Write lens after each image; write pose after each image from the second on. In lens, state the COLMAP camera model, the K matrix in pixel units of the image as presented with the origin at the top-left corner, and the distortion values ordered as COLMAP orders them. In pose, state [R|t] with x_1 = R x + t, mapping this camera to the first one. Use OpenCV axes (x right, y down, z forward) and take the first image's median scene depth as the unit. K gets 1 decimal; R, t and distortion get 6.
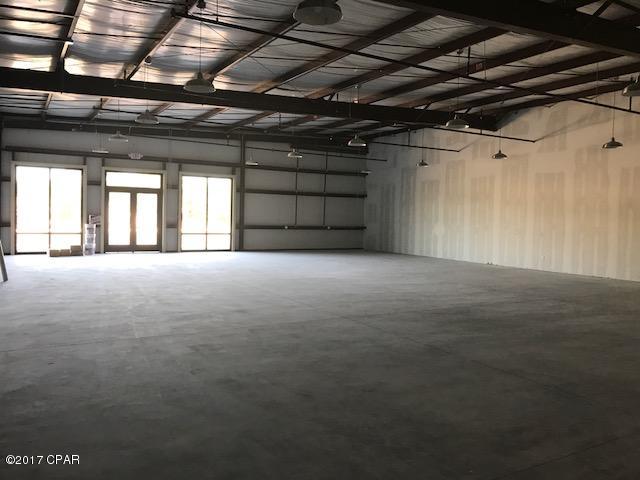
lens RADIAL K [[527.6, 0, 294.6], [0, 527.6, 236.5], [0, 0, 1]] dist [0.006656, -0.001038]
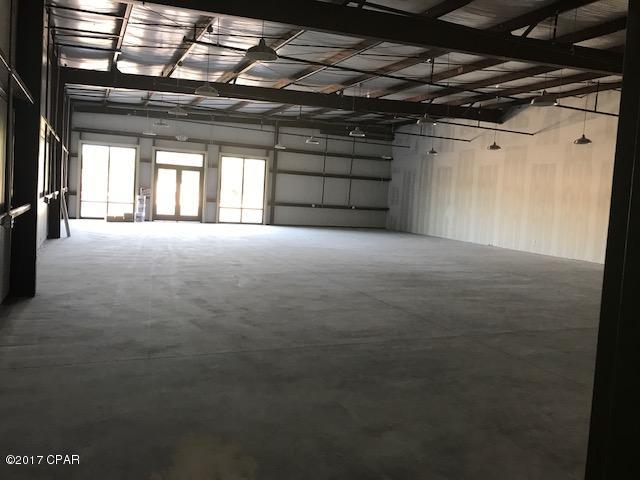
lens RADIAL K [[526.8, 0, 294.7], [0, 526.8, 240.6], [0, 0, 1]] dist [0.006283, -0.000955]
pose [[0.992819, 0.046431, -0.110249, 0.092341], [-0.041379, 0.998005, 0.047681, 0.006533], [0.112243, -0.042777, 0.992760, -0.139189]]
